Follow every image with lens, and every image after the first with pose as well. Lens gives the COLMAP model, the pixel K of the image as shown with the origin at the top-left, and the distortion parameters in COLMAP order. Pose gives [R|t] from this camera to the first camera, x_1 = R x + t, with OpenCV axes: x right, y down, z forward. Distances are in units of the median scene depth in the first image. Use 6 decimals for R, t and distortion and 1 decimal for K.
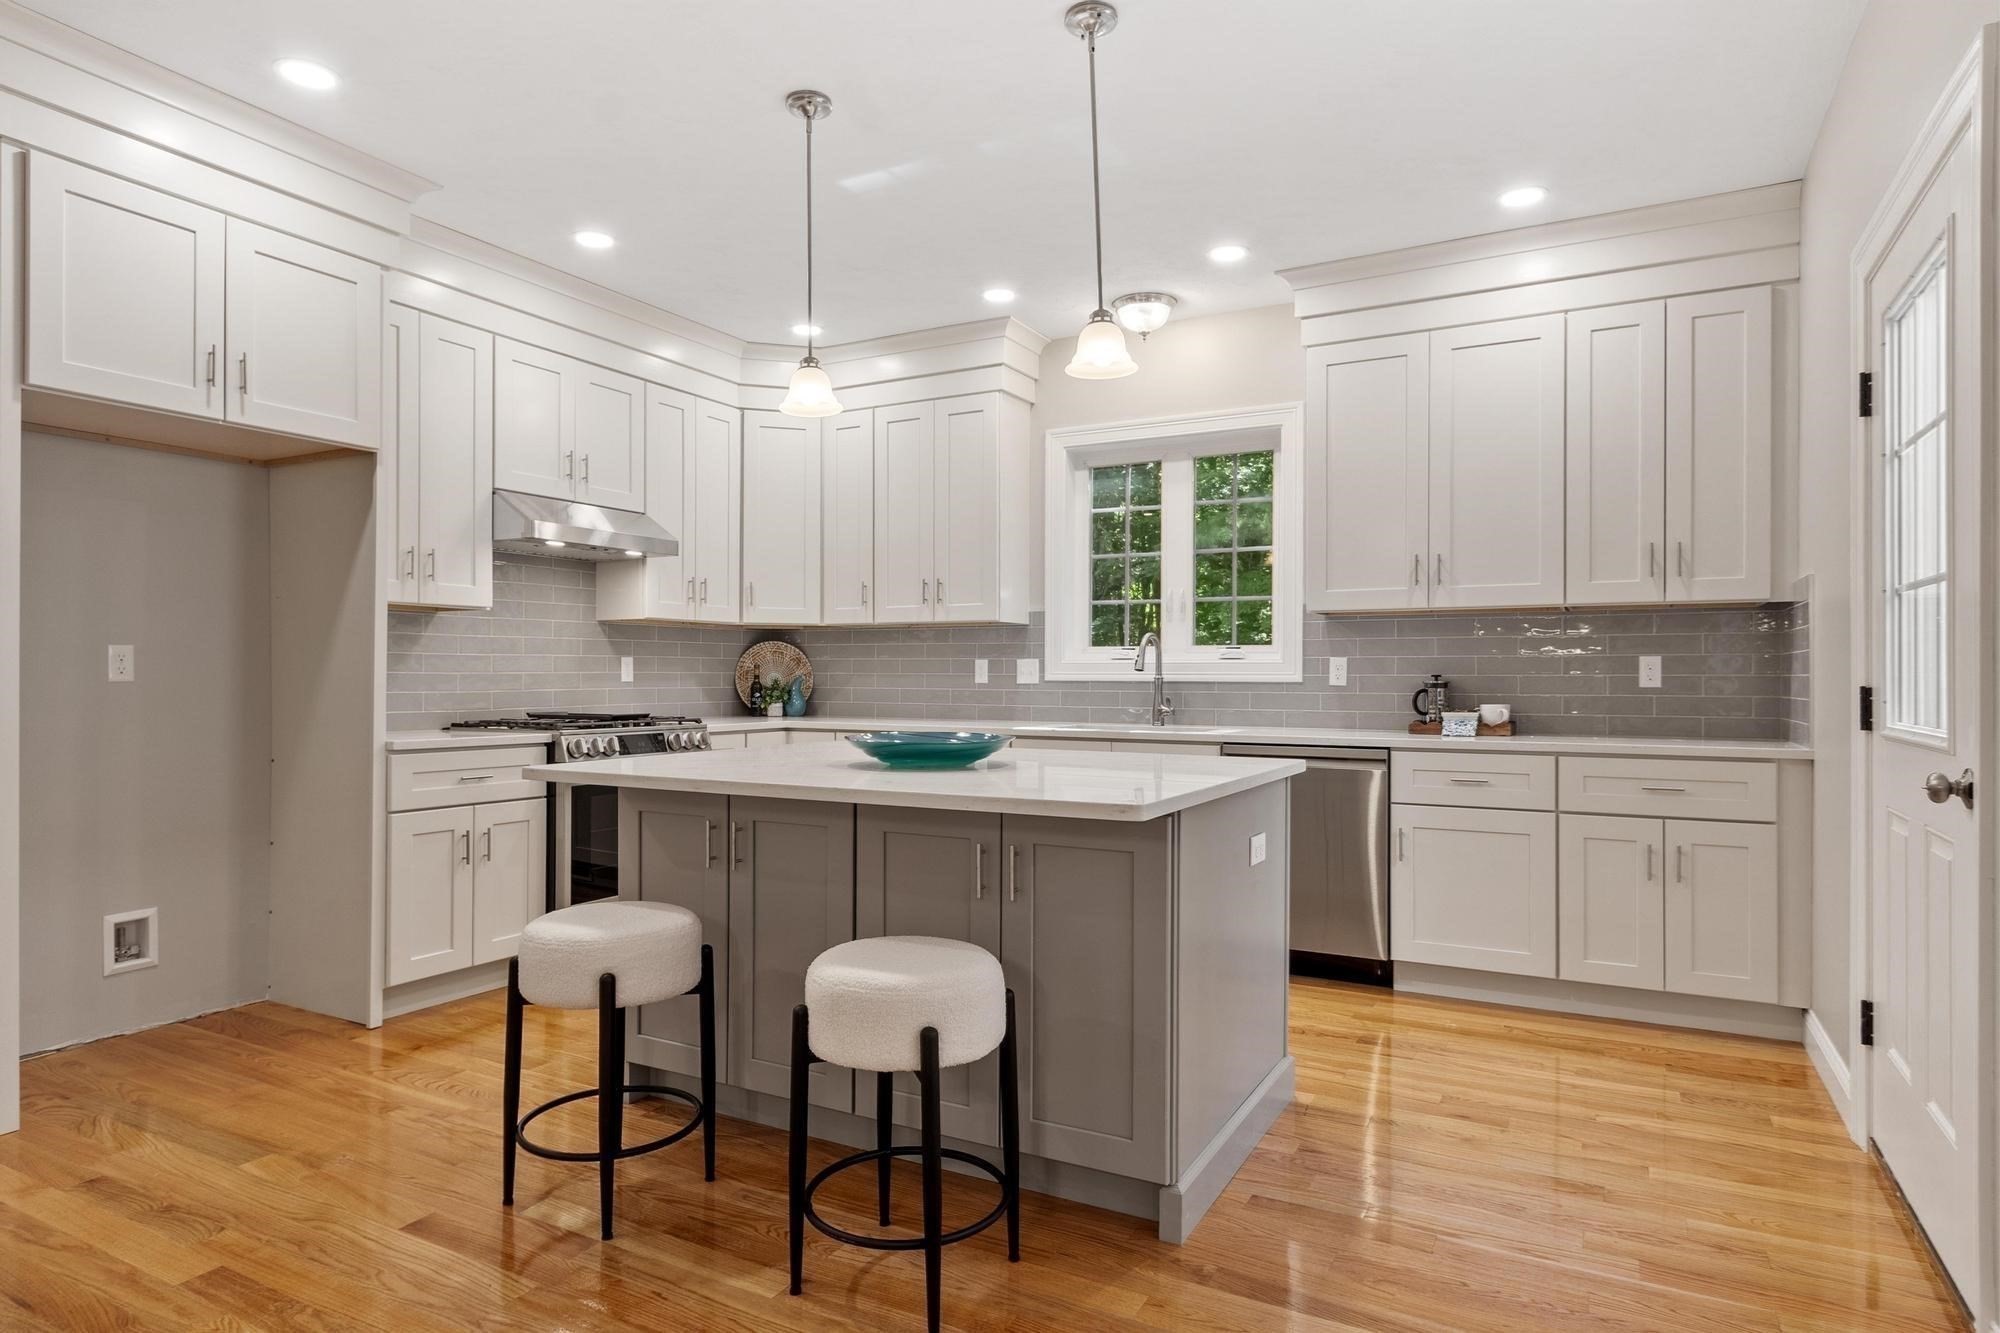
lens RADIAL K [[1126.9, 0, 998.1], [0, 1126.9, 673.0], [0, 0, 1]] dist [0.000442, -0.000795]
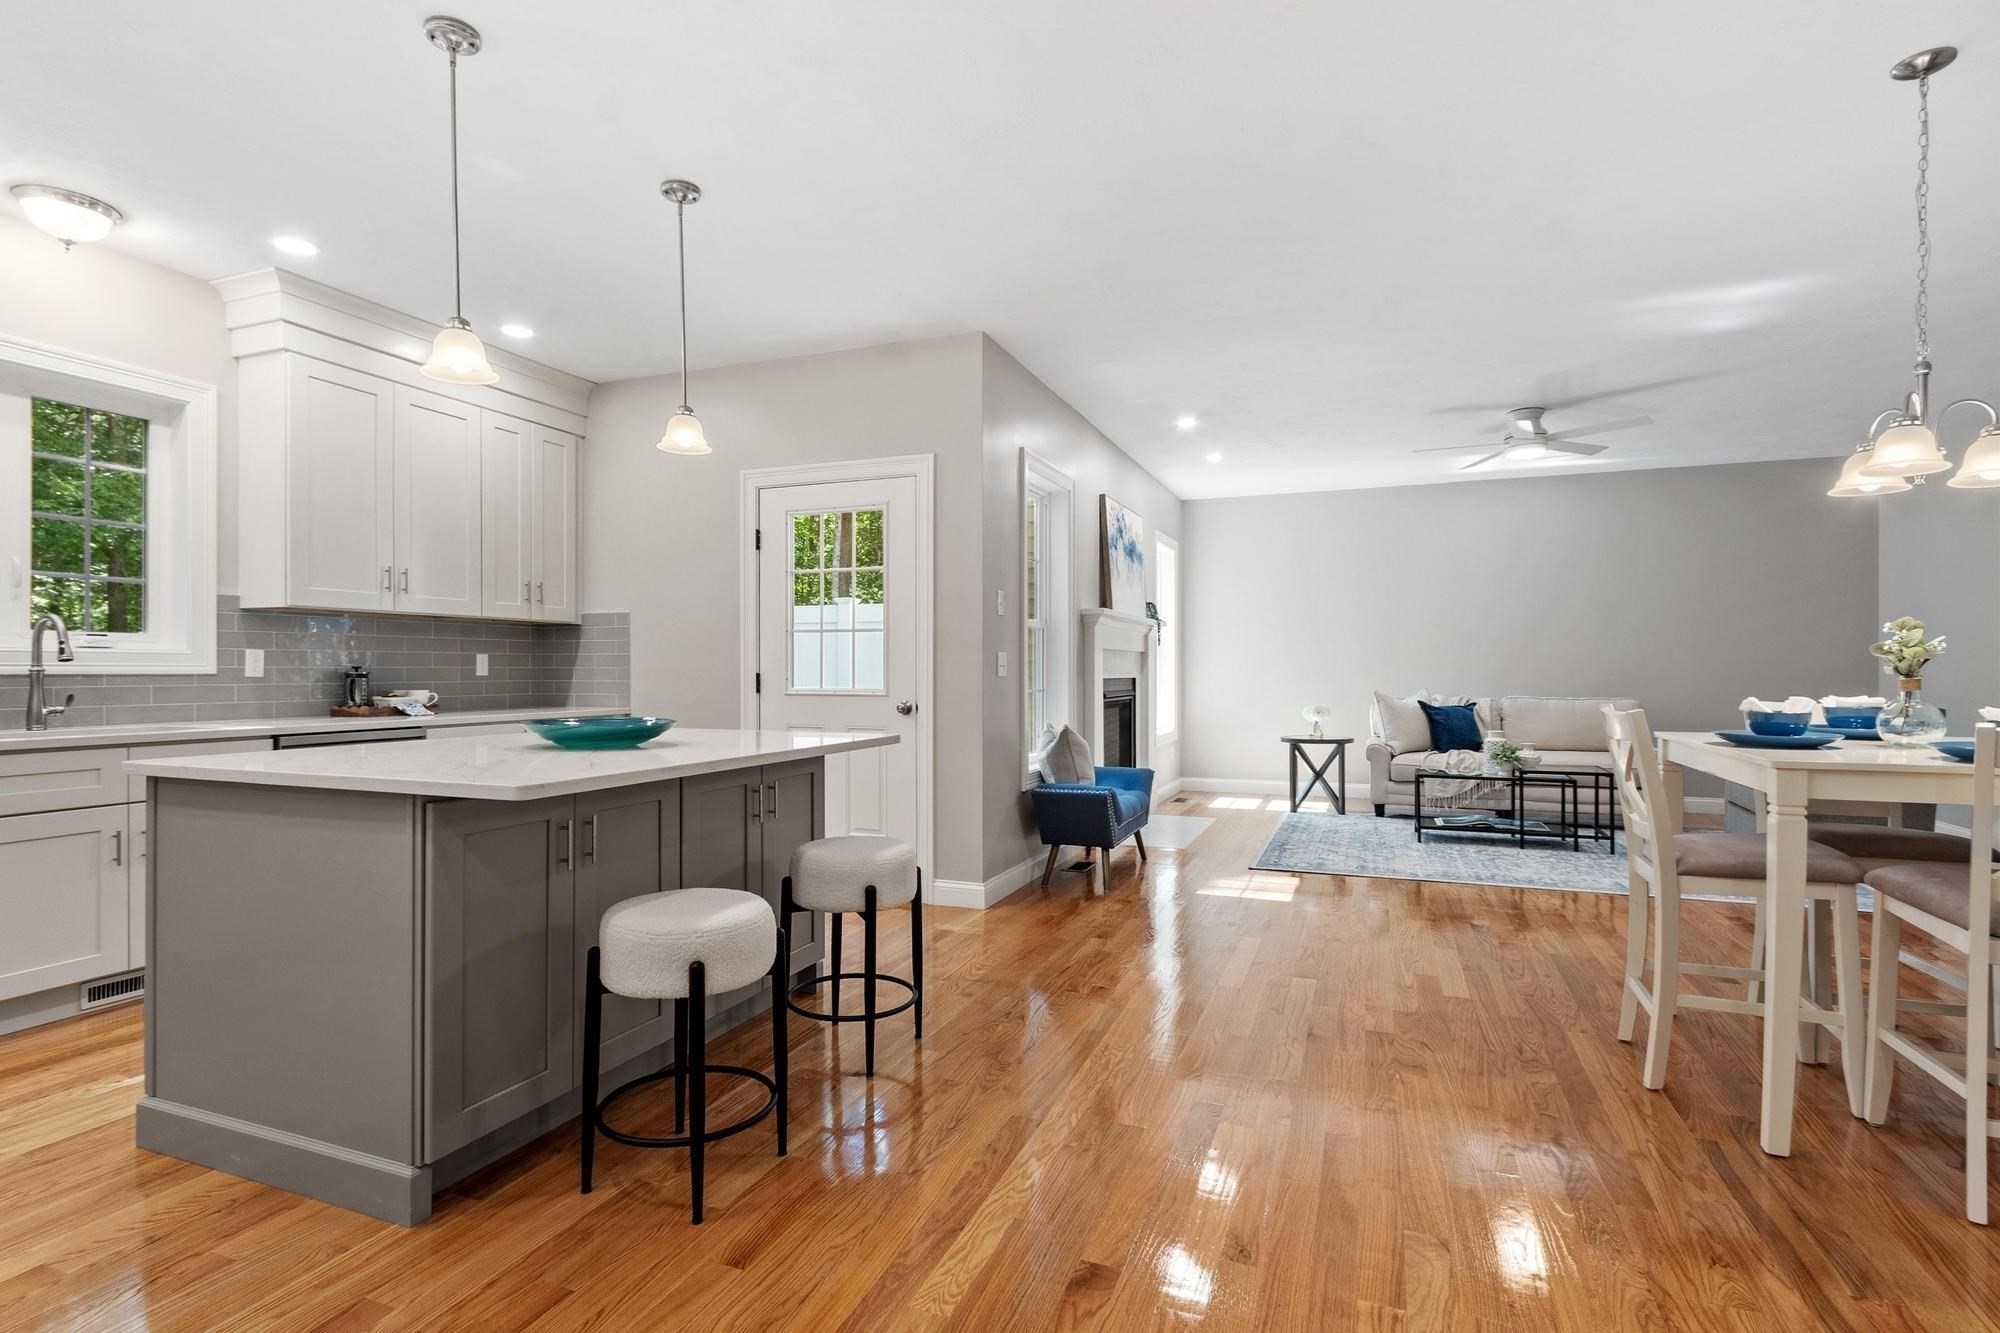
lens RADIAL K [[962.6, 0, 1005.1], [0, 962.6, 673.6], [0, 0, 1]] dist [0.001848, 0.000613]
pose [[-0.129115, -0.006091, 0.991611, -0.655095], [-0.004055, 0.999976, 0.005615, 0.000355], [-0.991621, -0.003296, -0.129137, 0.434438]]
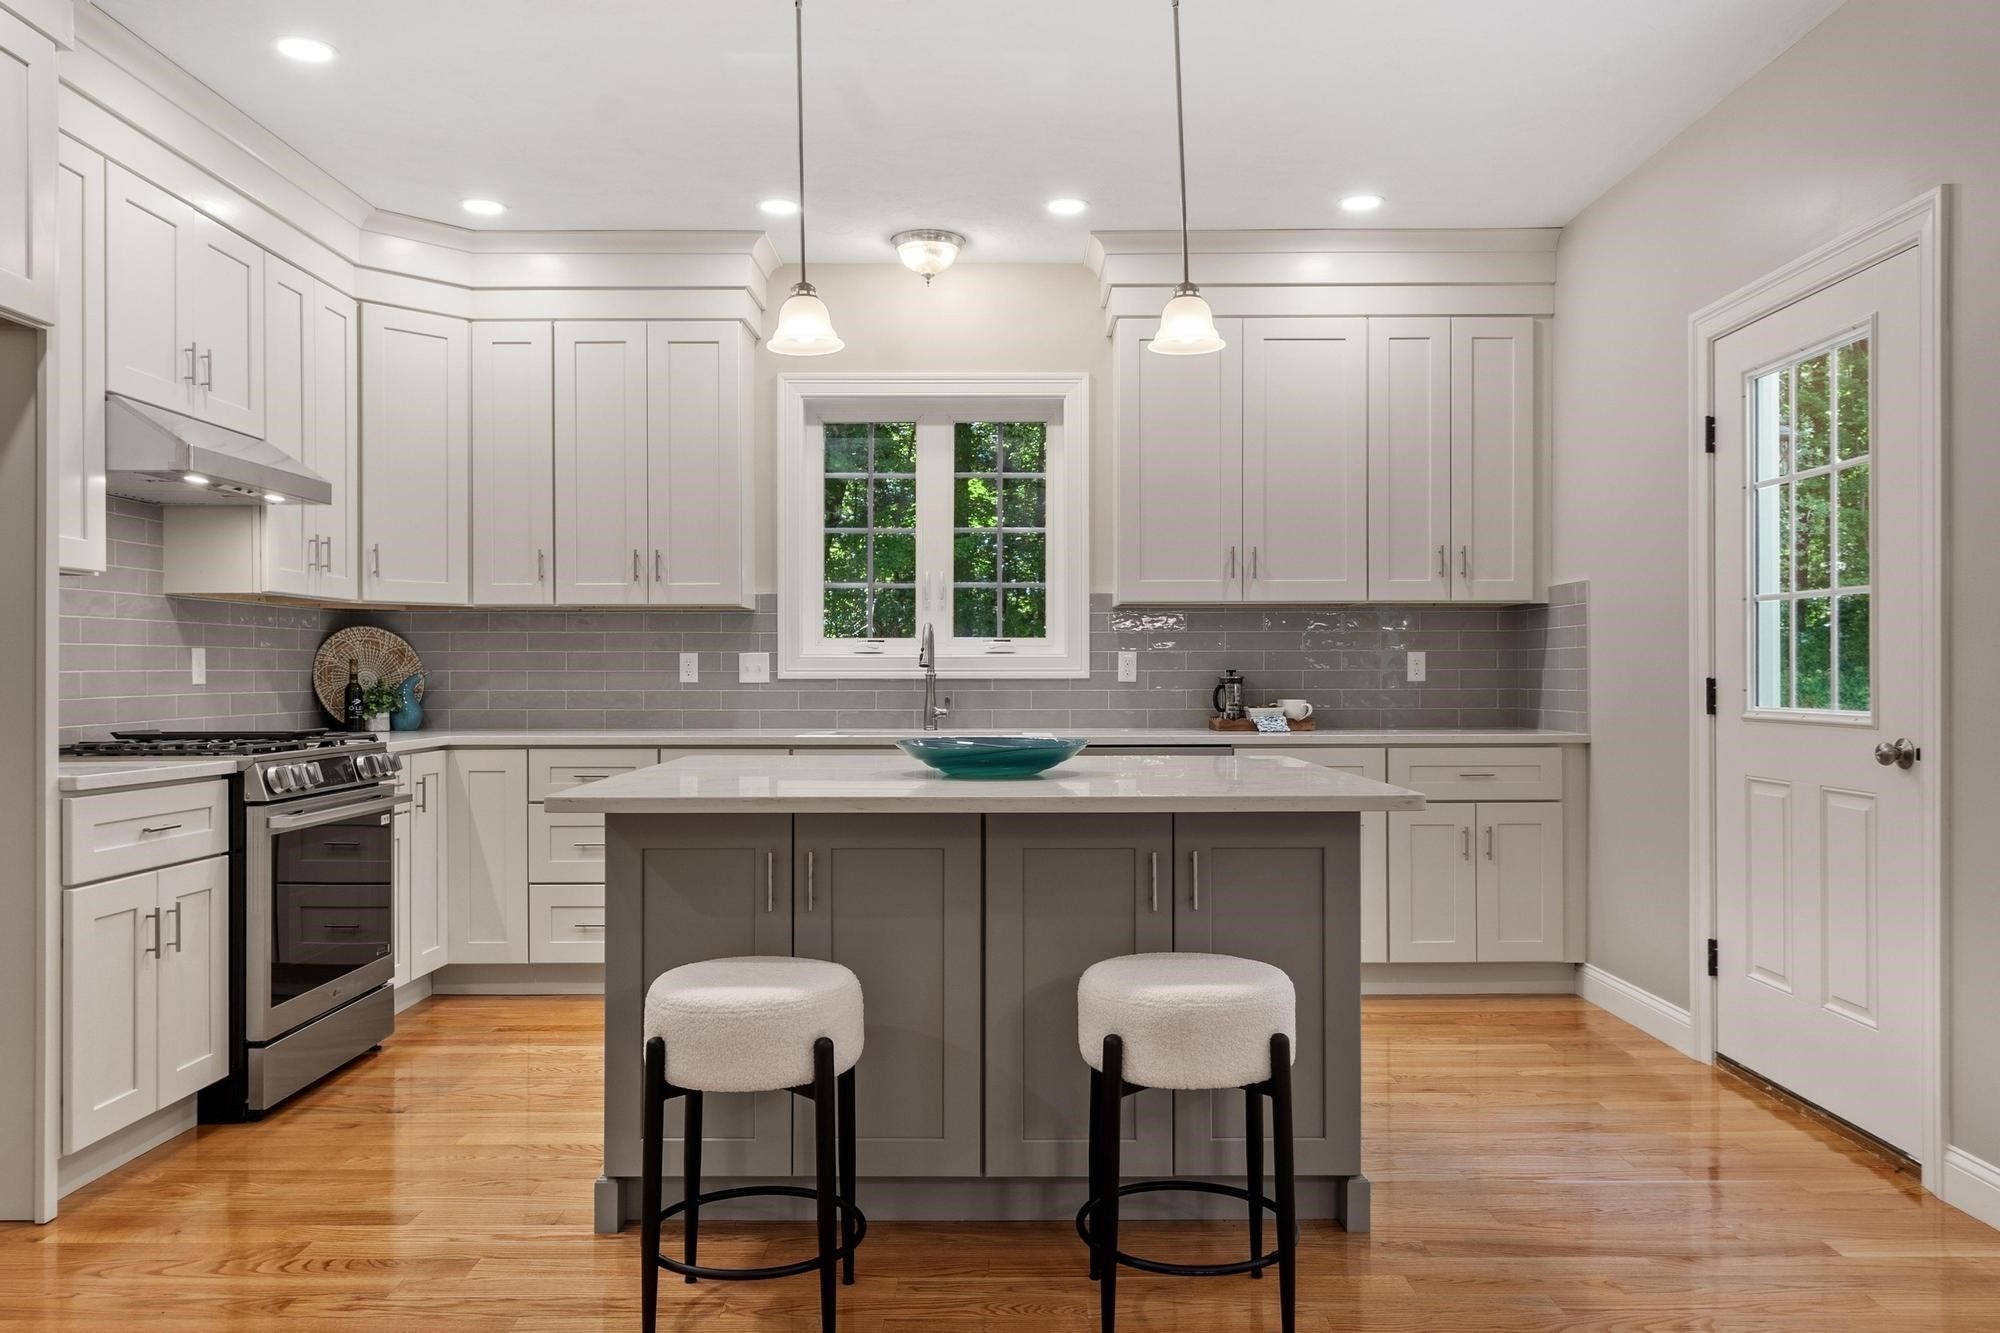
lens RADIAL K [[1419.8, 0, 999.3], [0, 1419.8, 676.4], [0, 0, 1]] dist [0.009731, -0.002024]
pose [[0.878024, -0.005276, 0.478587, -0.353534], [0.003045, 0.999981, 0.005438, -0.000171], [-0.478607, -0.003318, 0.878023, 0.017445]]
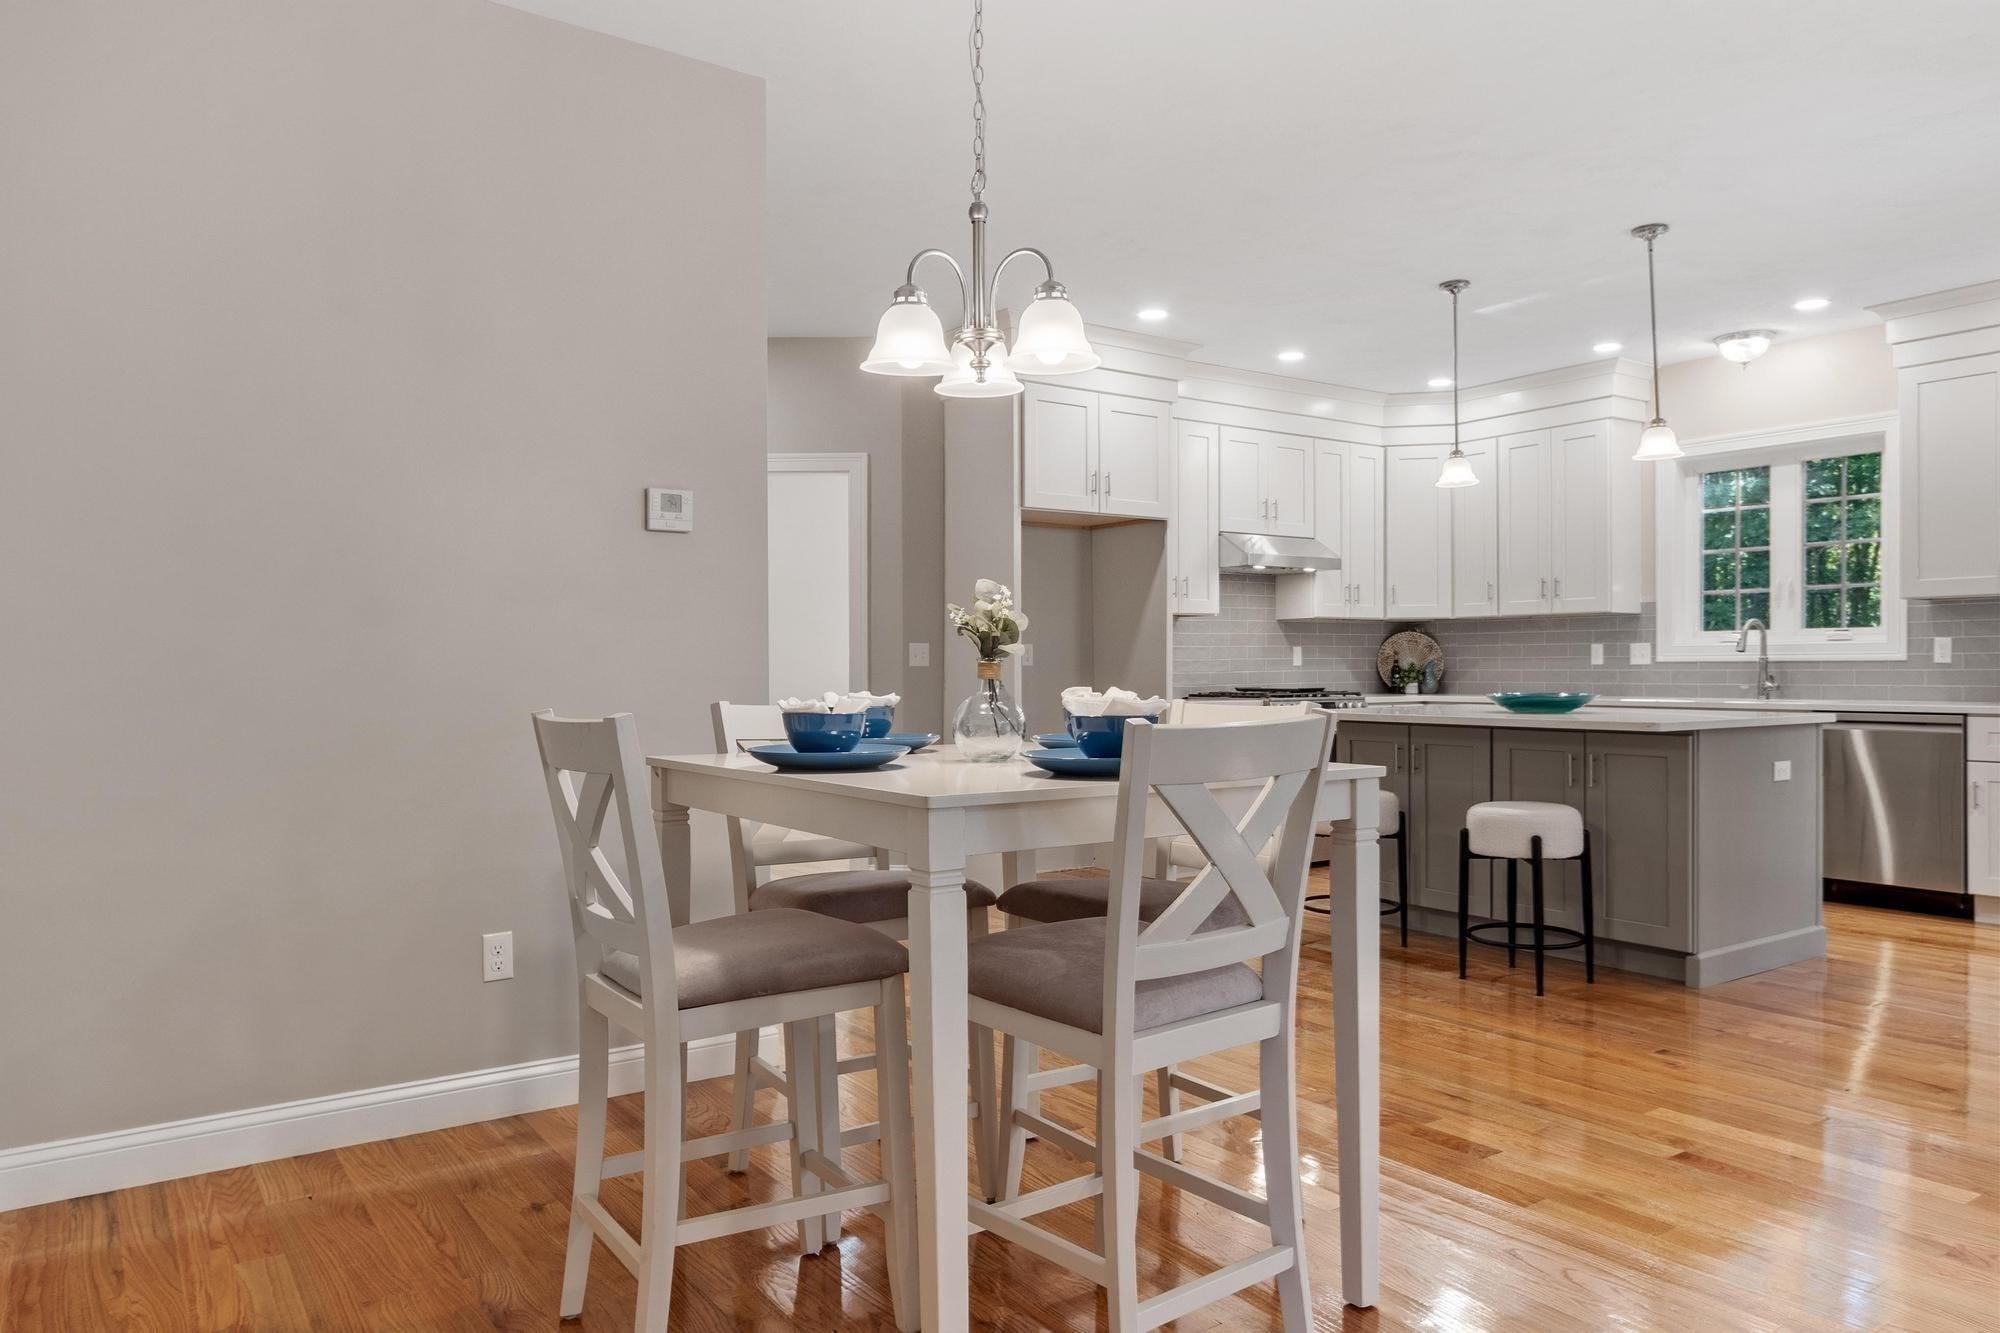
lens RADIAL K [[1338.5, 0, 982.6], [0, 1338.5, 678.7], [0, 0, 1]] dist [0.002656, -0.003292]
pose [[0.890464, -0.003757, -0.455037, 0.057800], [0.008781, 0.999922, 0.008927, 0.006634], [0.454968, -0.011945, 0.890428, -0.613159]]
